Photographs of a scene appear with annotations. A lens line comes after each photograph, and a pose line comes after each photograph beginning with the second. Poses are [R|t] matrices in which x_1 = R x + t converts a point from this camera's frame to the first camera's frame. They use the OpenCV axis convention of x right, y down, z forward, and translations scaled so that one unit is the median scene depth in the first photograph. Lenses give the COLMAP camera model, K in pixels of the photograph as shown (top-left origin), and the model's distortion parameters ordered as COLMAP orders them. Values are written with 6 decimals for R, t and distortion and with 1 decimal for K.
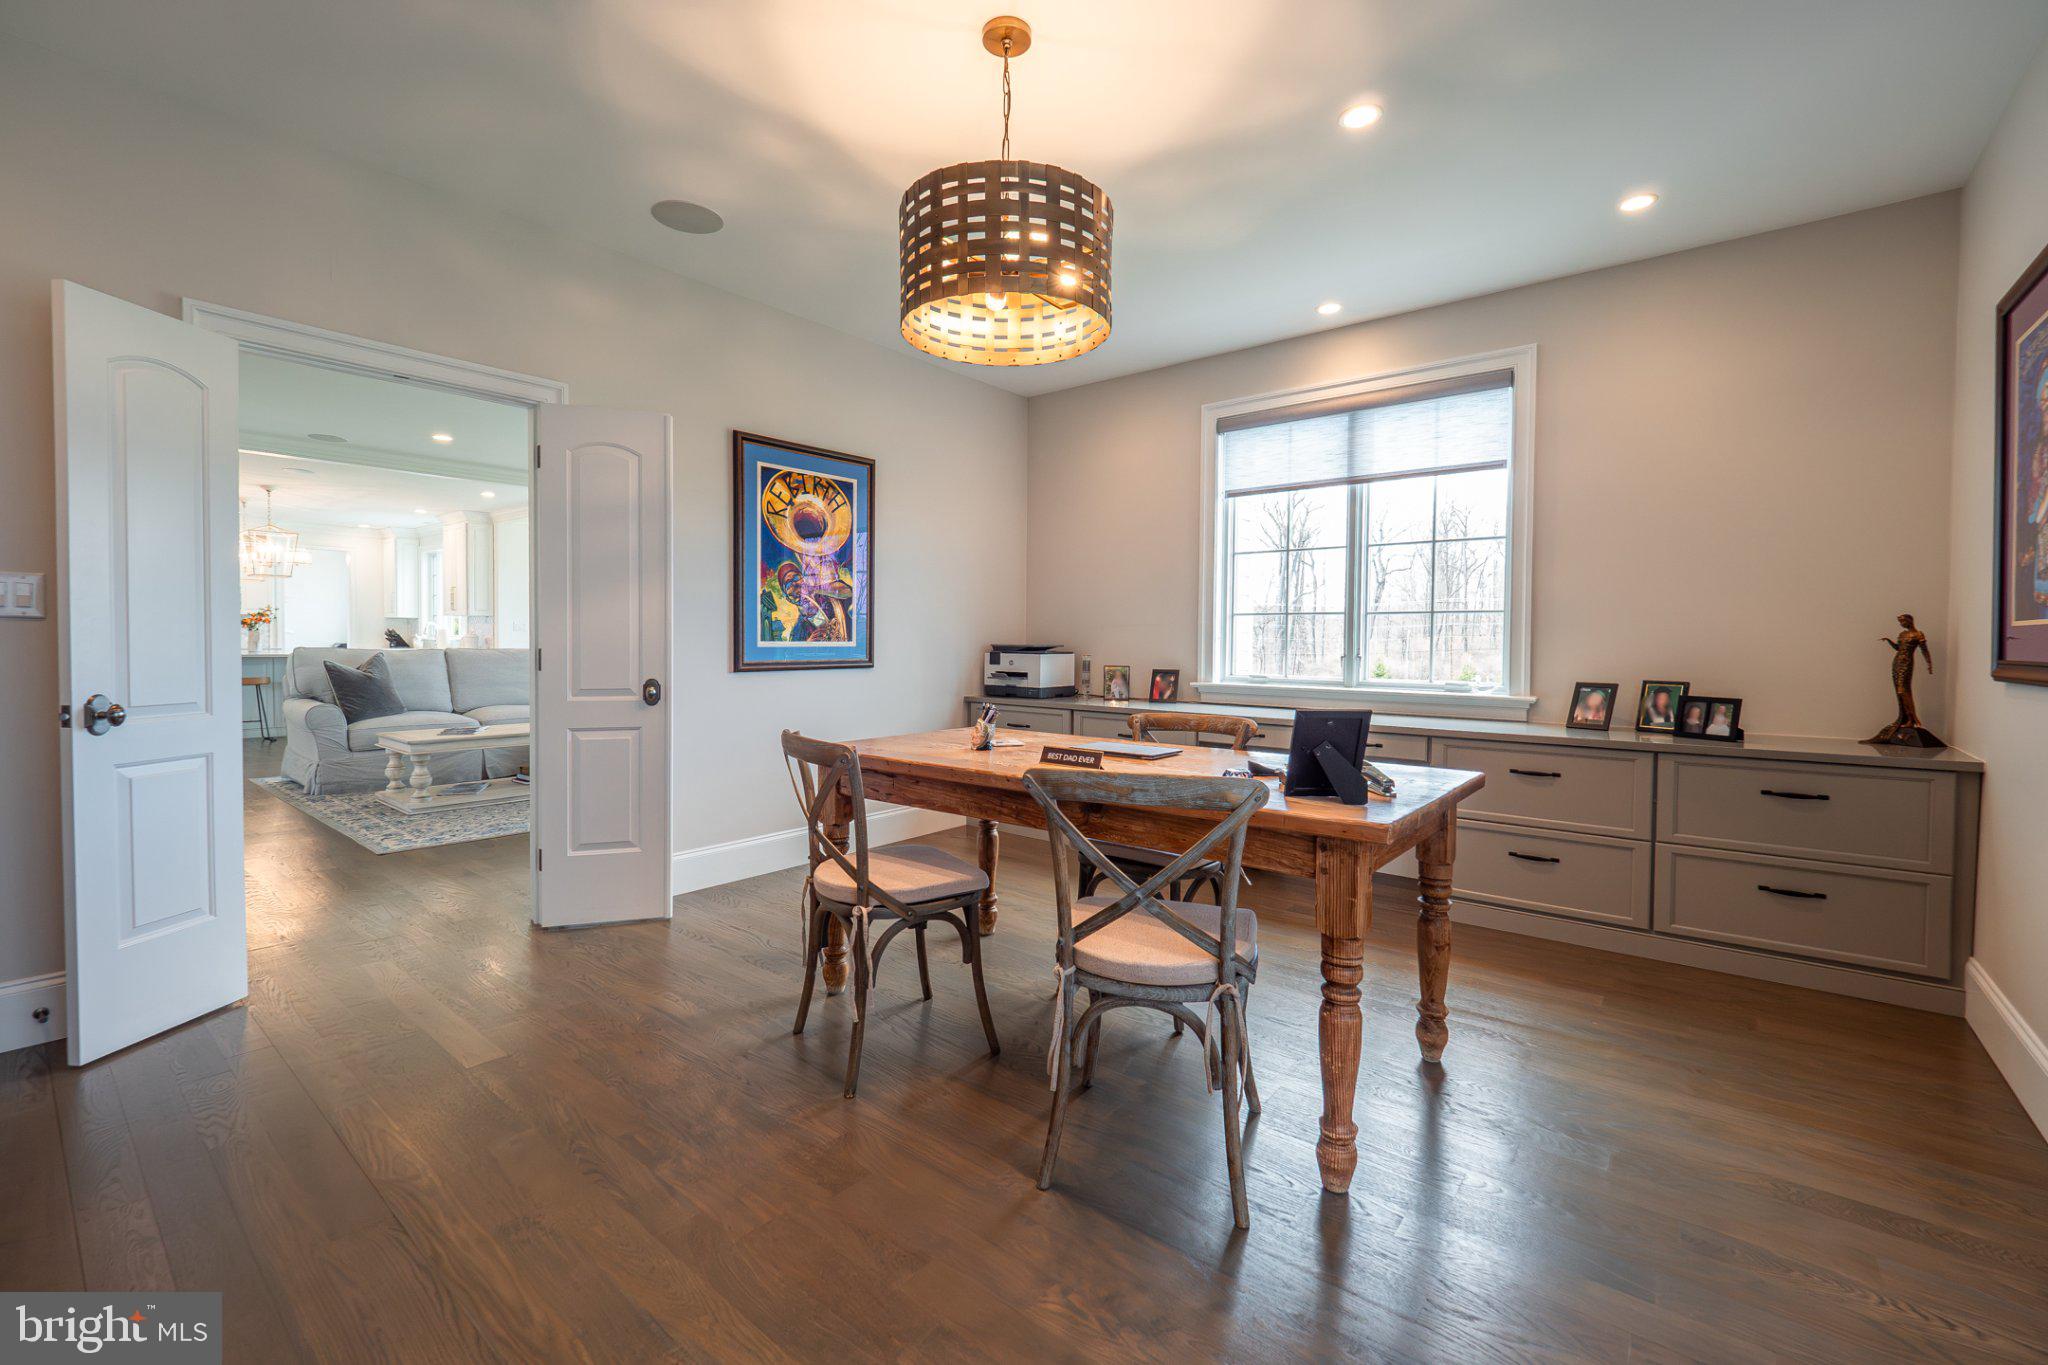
lens RADIAL K [[873.6, 0, 1013.0], [0, 873.6, 657.2], [0, 0, 1]] dist [-0.000767, -0.000629]
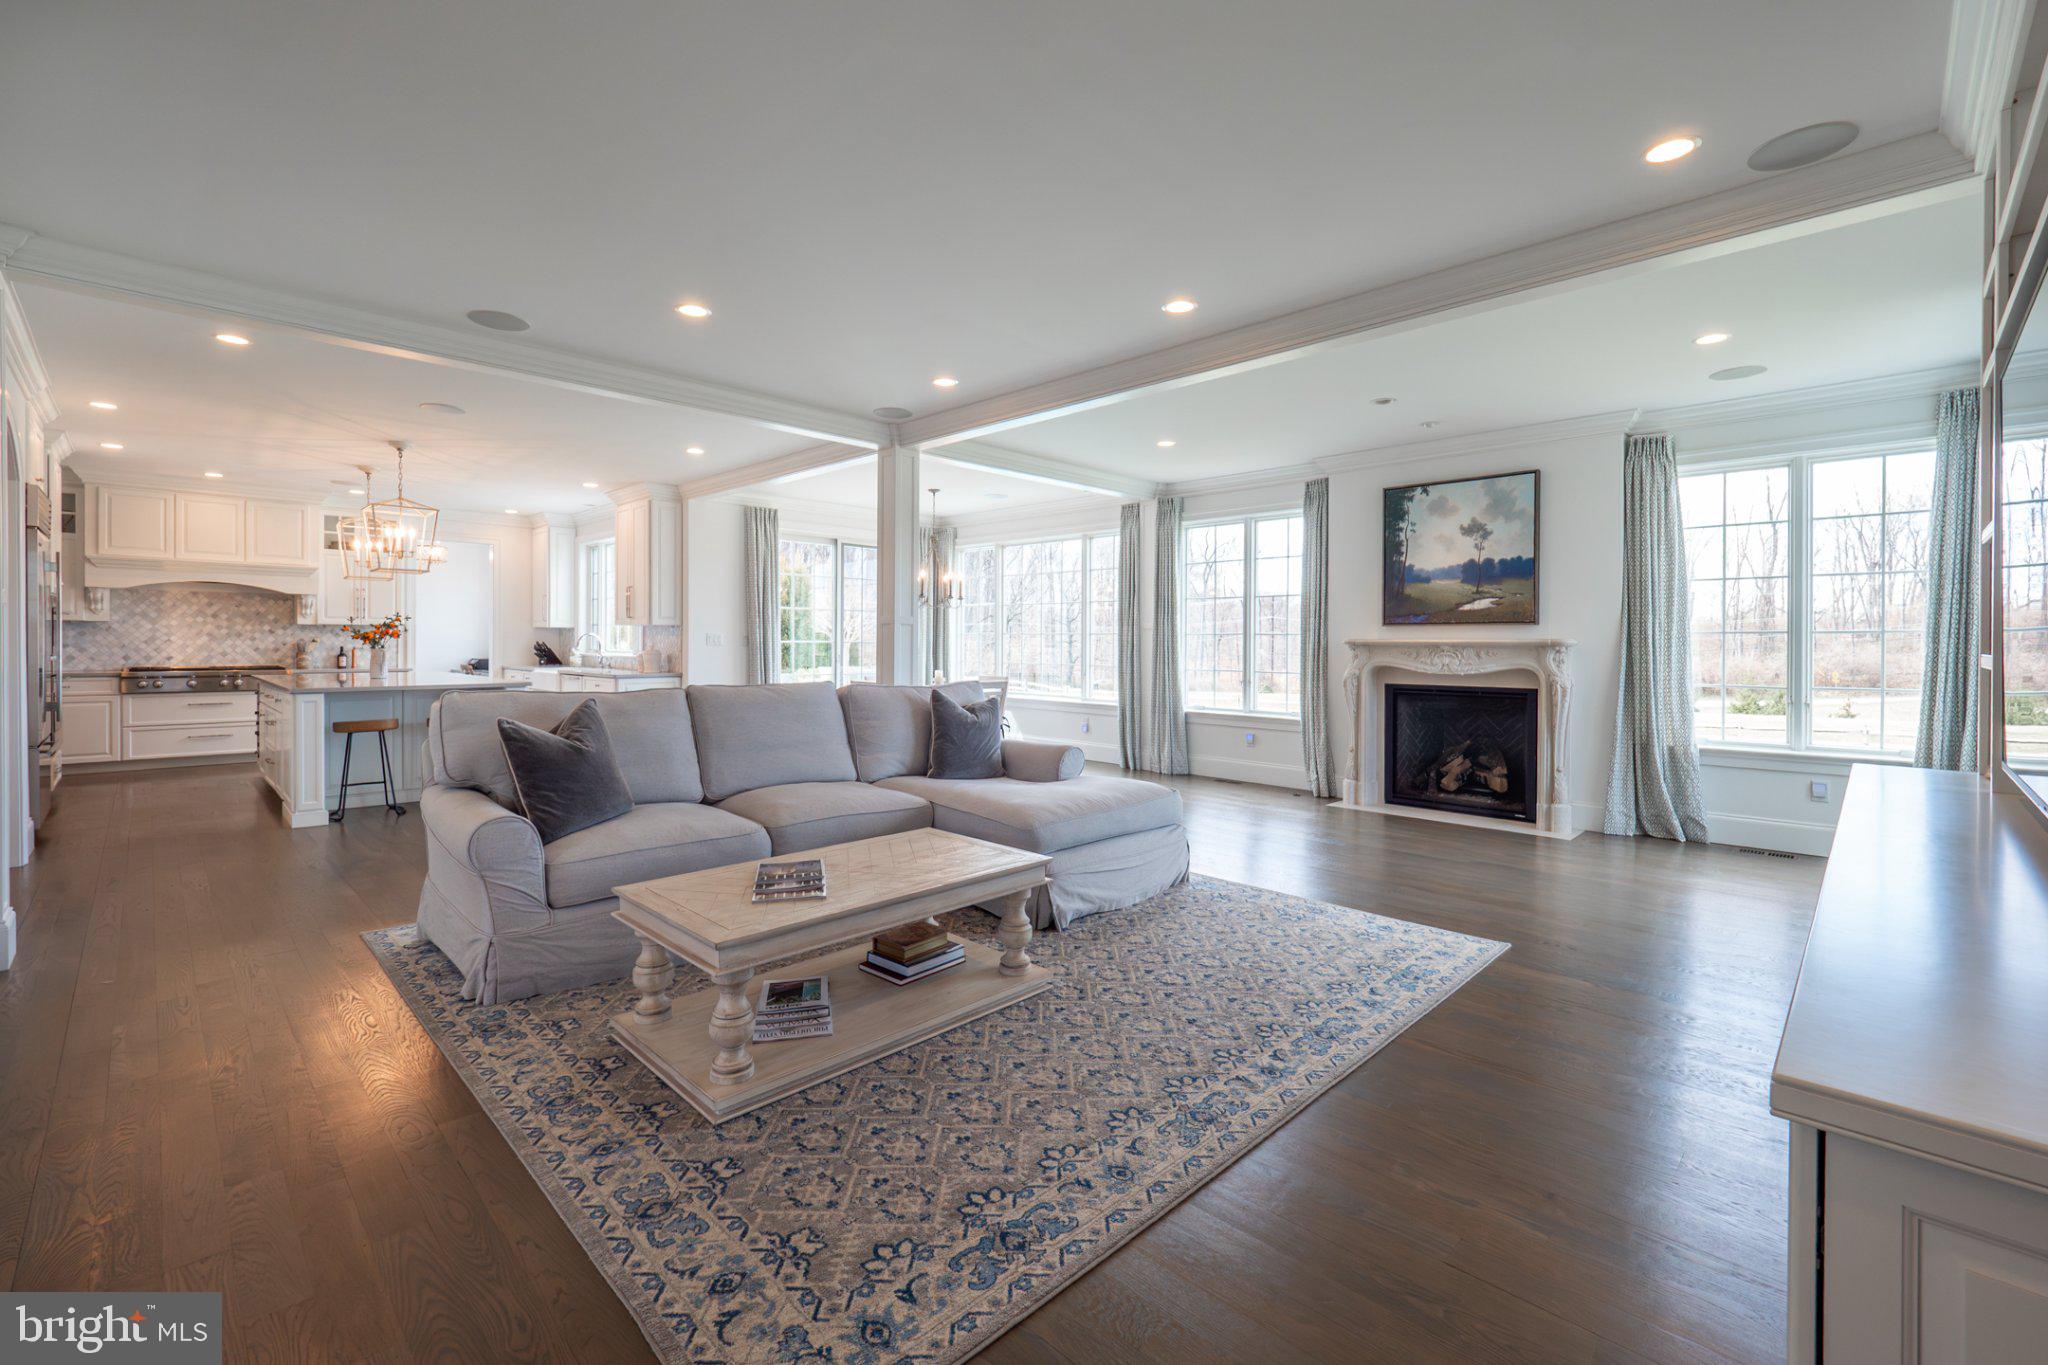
lens RADIAL K [[873.6, 0, 1013.0], [0, 873.6, 657.2], [0, 0, 1]] dist [-0.000767, -0.000629]
pose [[0.995626, -0.002081, -0.093407, -0.292767], [0.001749, 0.999992, -0.003641, -0.020001], [0.093414, 0.003462, 0.995621, 0.345238]]
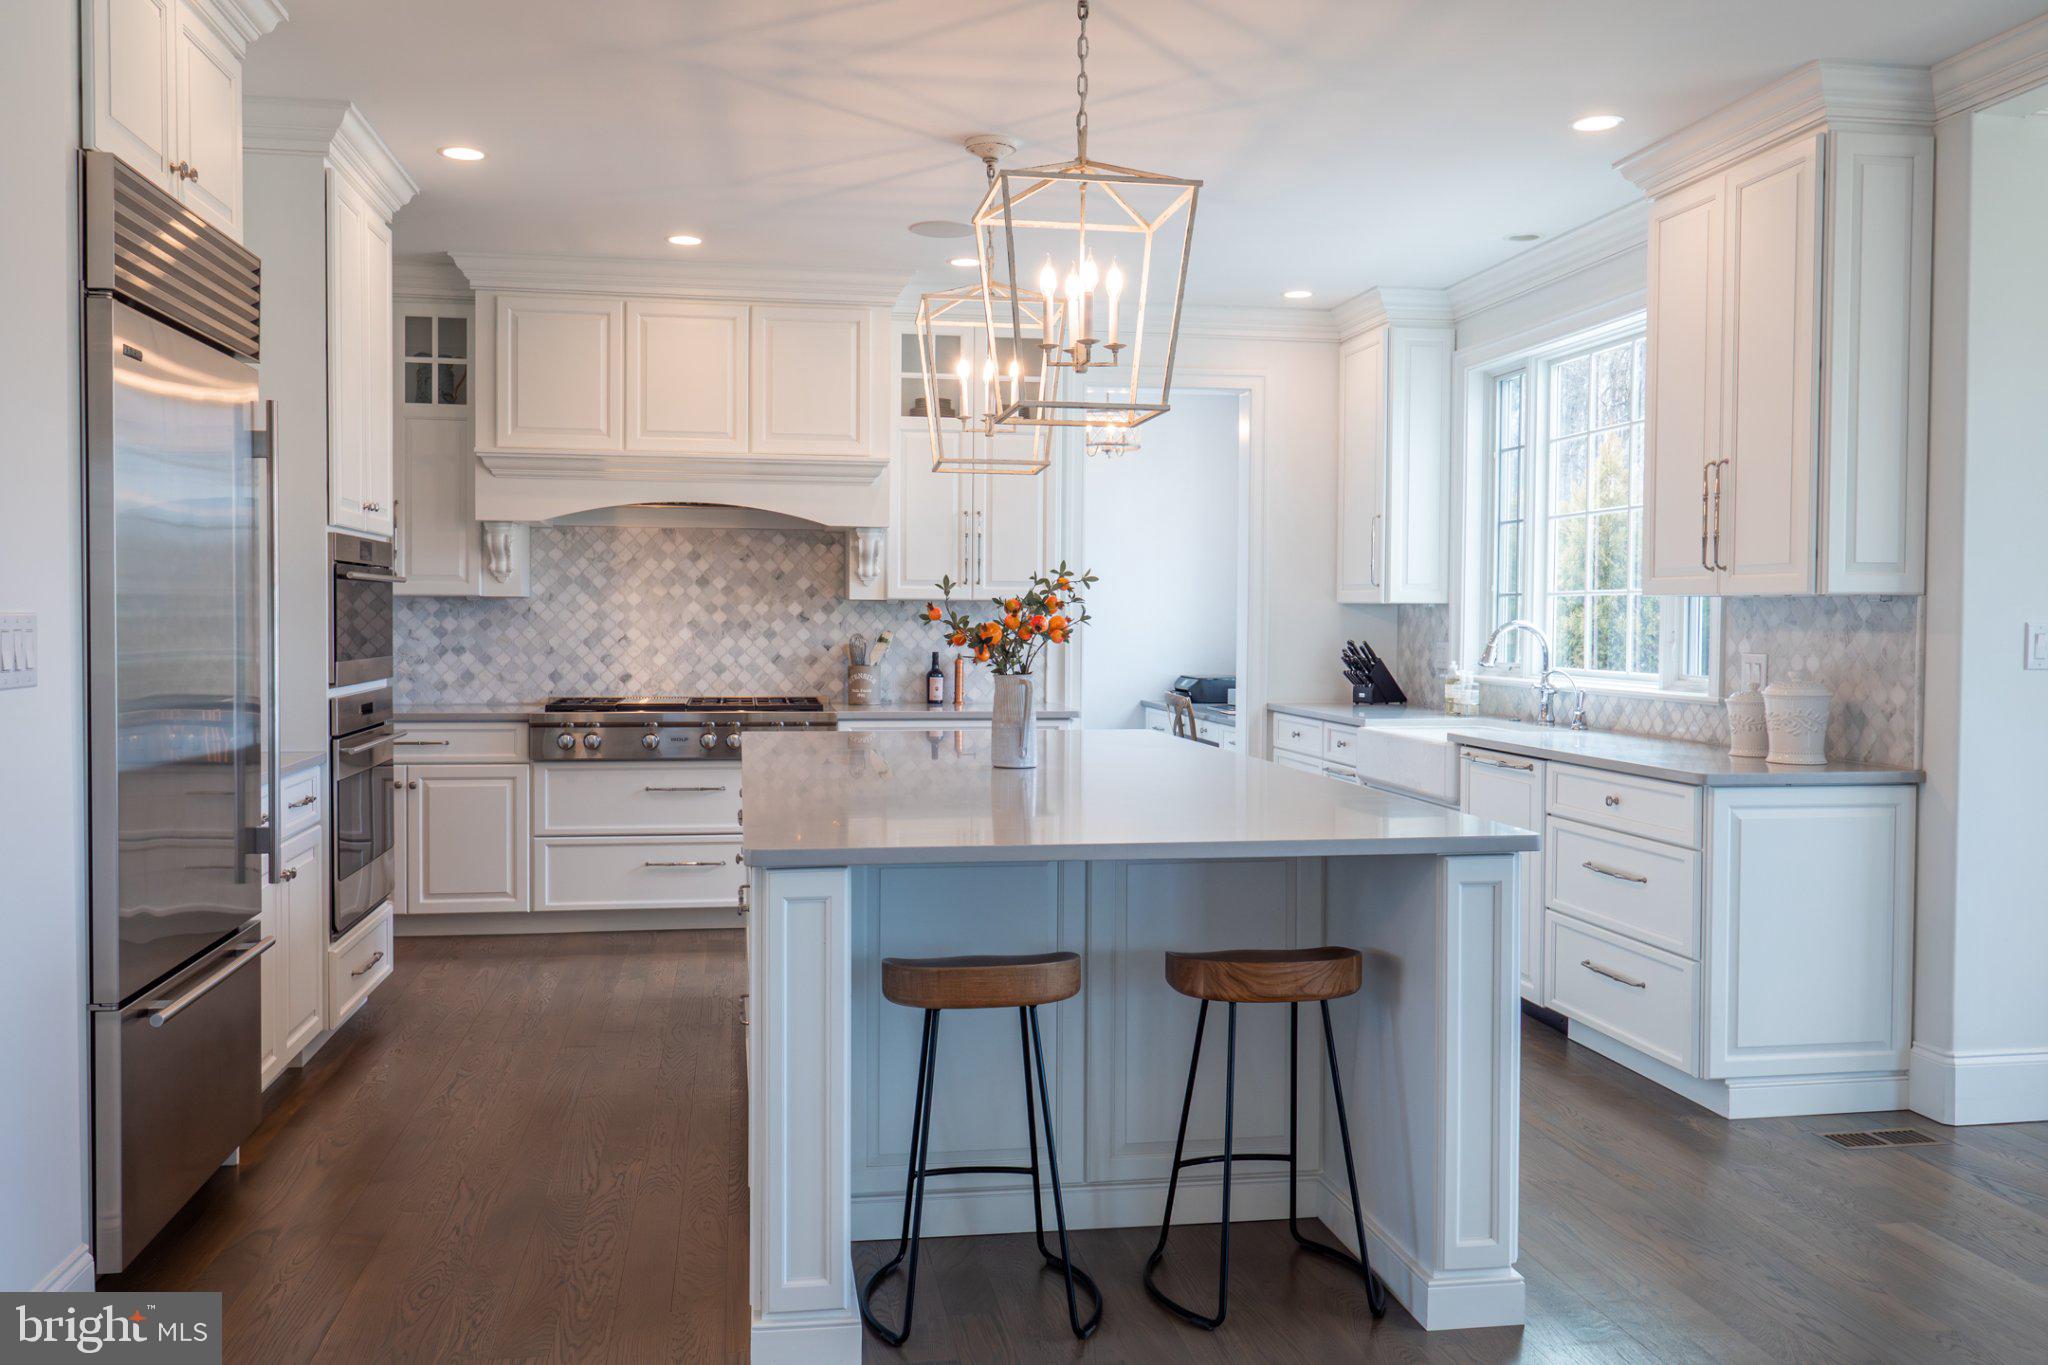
lens RADIAL K [[1670.1, 0, 1024.0], [0, 1670.1, 682.5], [0, 0, 1]] dist [-0.002065, -0.000185]
pose [[0.762468, 0.019589, -0.646729, -0.604818], [-0.012186, 0.999799, 0.015916, -0.036259], [0.646911, -0.004255, 0.762553, 0.691033]]
